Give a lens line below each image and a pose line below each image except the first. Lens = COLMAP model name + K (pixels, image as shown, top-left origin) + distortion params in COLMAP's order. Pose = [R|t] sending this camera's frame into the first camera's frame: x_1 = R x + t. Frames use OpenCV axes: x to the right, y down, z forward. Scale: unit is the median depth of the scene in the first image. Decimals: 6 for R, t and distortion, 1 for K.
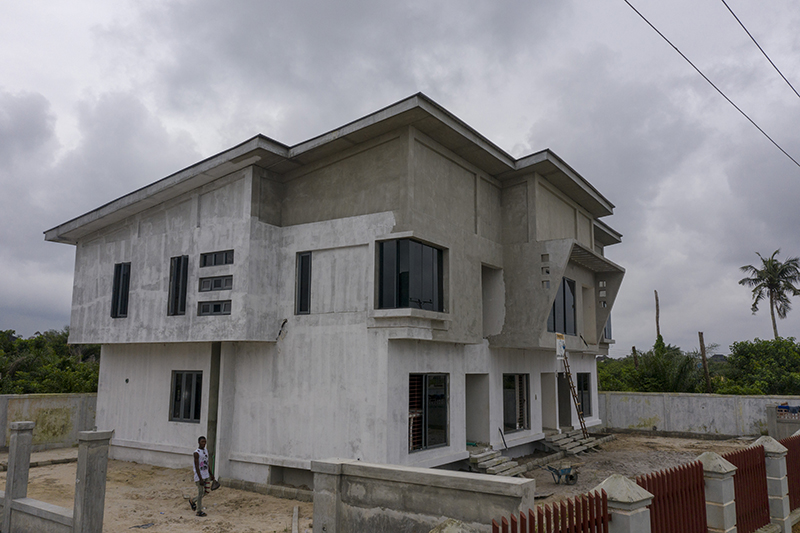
lens RADIAL K [[629.9, 0, 400.0], [0, 629.9, 266.5], [0, 0, 1]] dist [-0.005380, -0.001118]
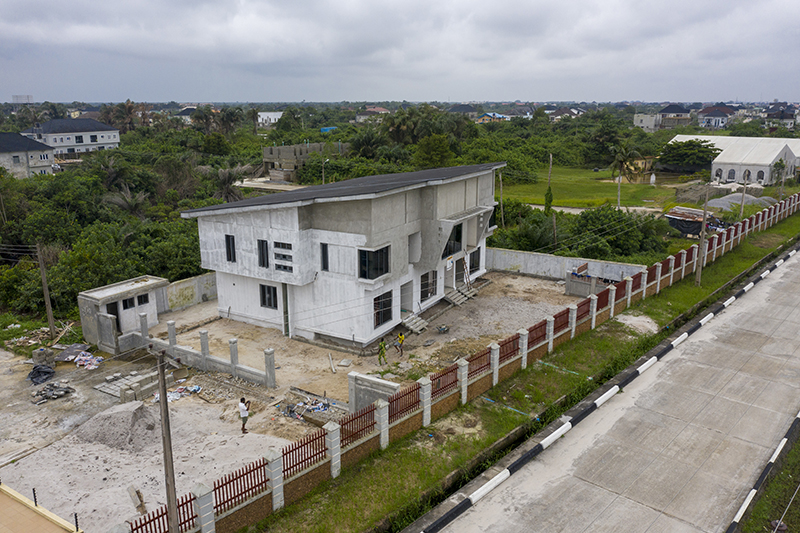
lens RADIAL K [[629.9, 0, 400.0], [0, 629.9, 266.5], [0, 0, 1]] dist [-0.005380, -0.001118]
pose [[0.998902, -0.020188, 0.042266, 0.013967], [0.001467, 0.915391, 0.402564, -0.793490], [-0.046817, -0.402060, 0.914415, -0.982071]]
